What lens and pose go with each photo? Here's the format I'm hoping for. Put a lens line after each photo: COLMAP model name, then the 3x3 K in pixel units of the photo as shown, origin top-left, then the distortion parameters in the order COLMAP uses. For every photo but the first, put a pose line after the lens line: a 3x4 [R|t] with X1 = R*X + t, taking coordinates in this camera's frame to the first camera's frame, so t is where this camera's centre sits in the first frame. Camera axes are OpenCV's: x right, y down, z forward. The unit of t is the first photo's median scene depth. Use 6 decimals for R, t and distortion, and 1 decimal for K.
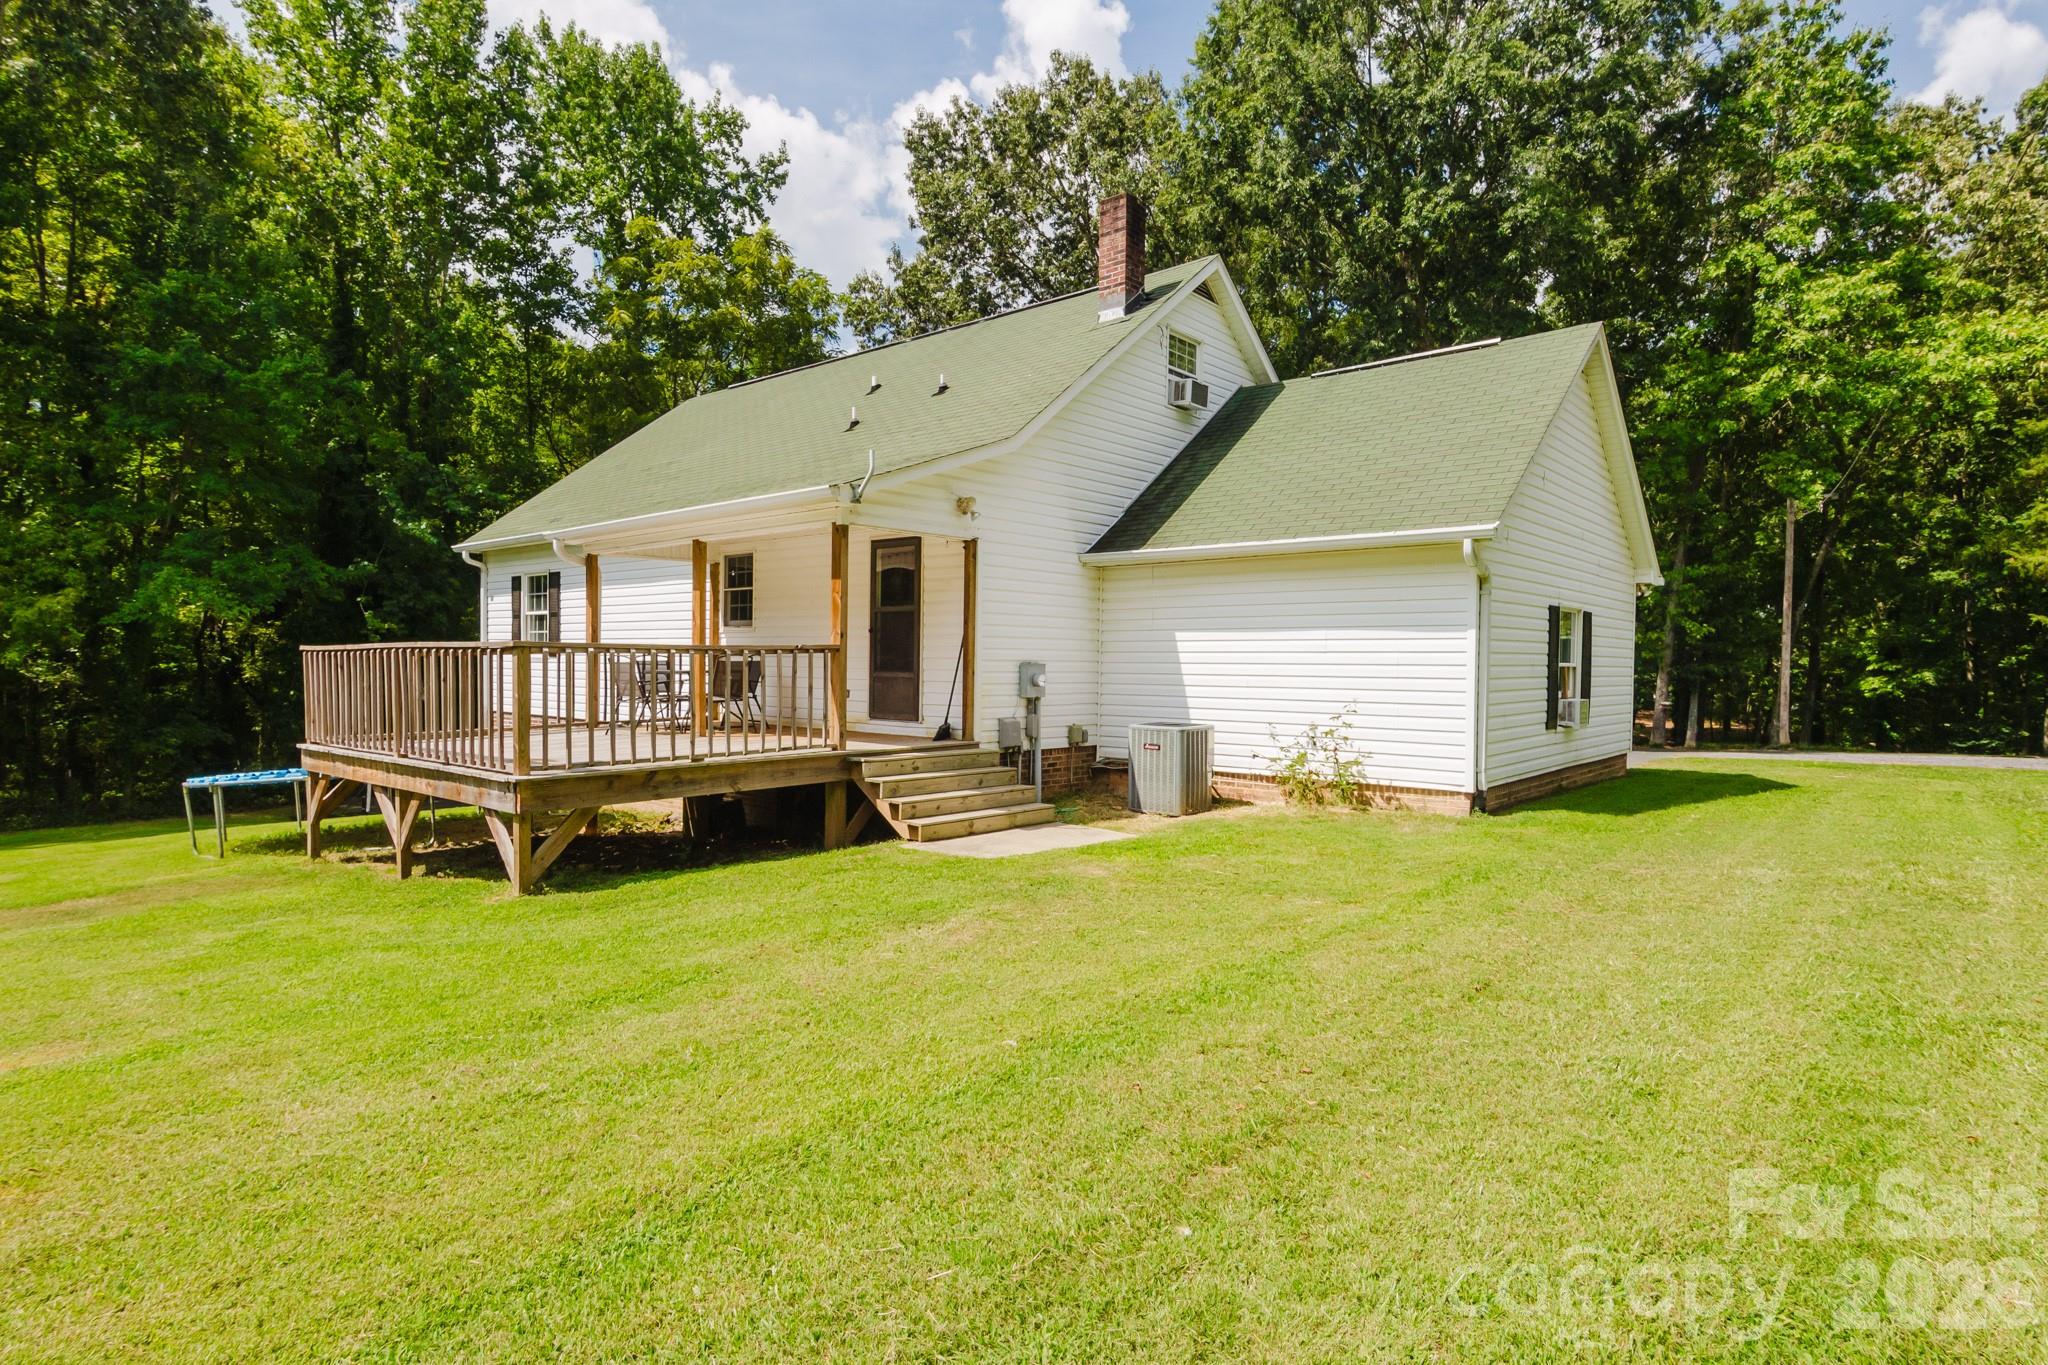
lens RADIAL K [[1073.7, 0, 1026.6], [0, 1073.7, 676.0], [0, 0, 1]] dist [-0.004743, -0.001877]
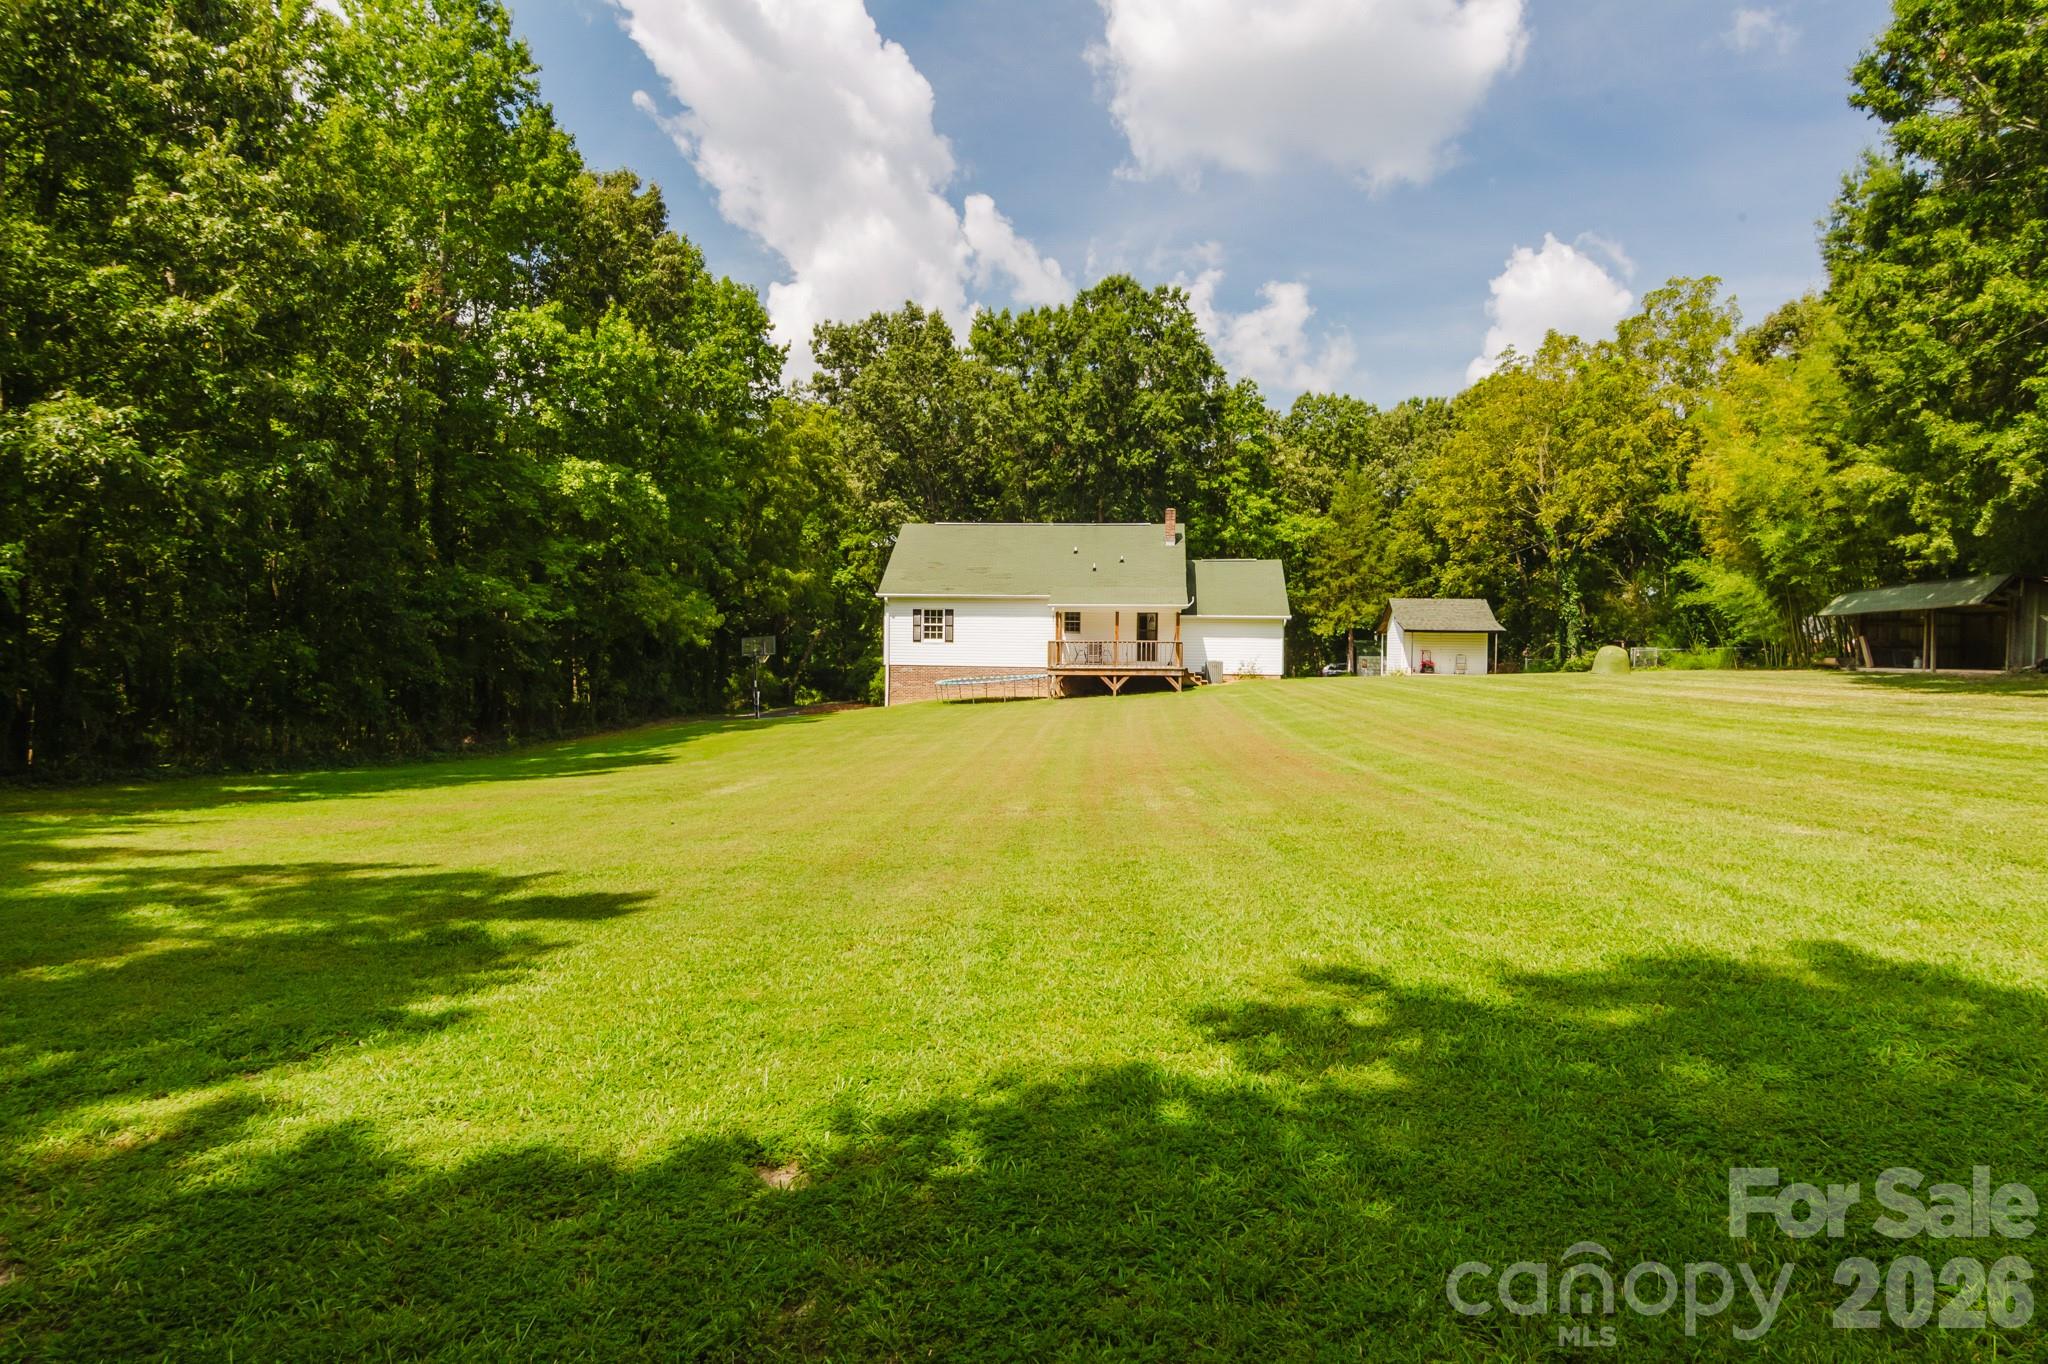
lens RADIAL K [[1073.7, 0, 1018.6], [0, 1073.7, 670.6], [0, 0, 1]] dist [-0.004743, -0.001877]
pose [[0.824849, -0.012985, 0.565204, -2.129880], [0.004669, 0.999859, 0.016157, 0.008382], [-0.565334, -0.010689, 0.824793, -1.474493]]
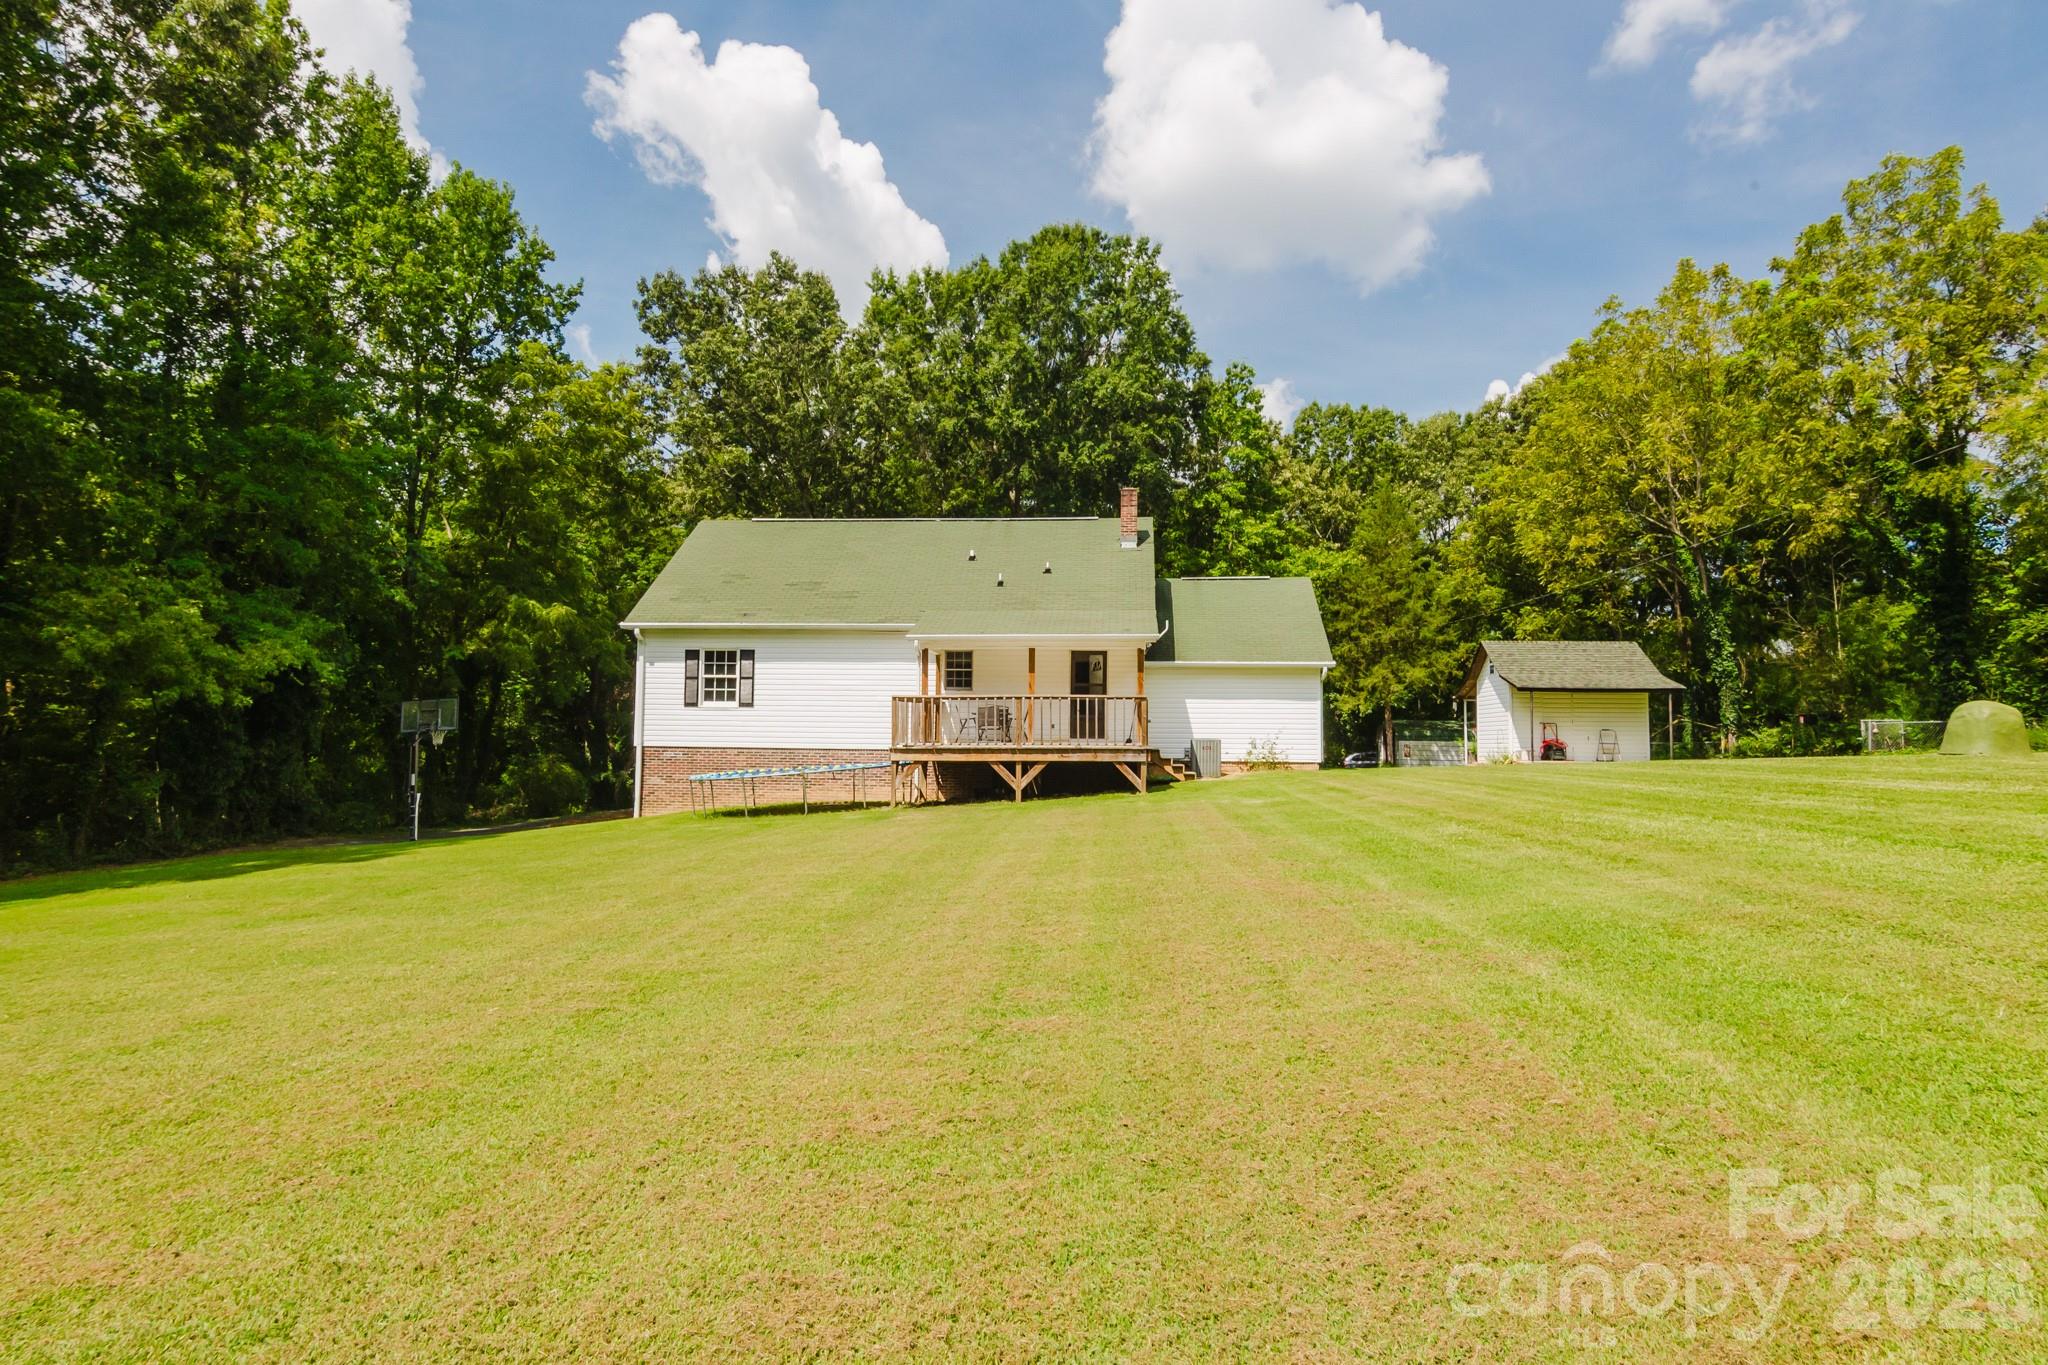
lens RADIAL K [[1073.7, 0, 1023.3], [0, 1073.7, 682.1], [0, 0, 1]] dist [-0.004743, -0.001877]
pose [[0.812741, 0.031812, 0.581756, -1.188721], [0.006366, 0.997964, -0.063465, 0.052079], [-0.582590, 0.055284, 0.810884, -0.501841]]
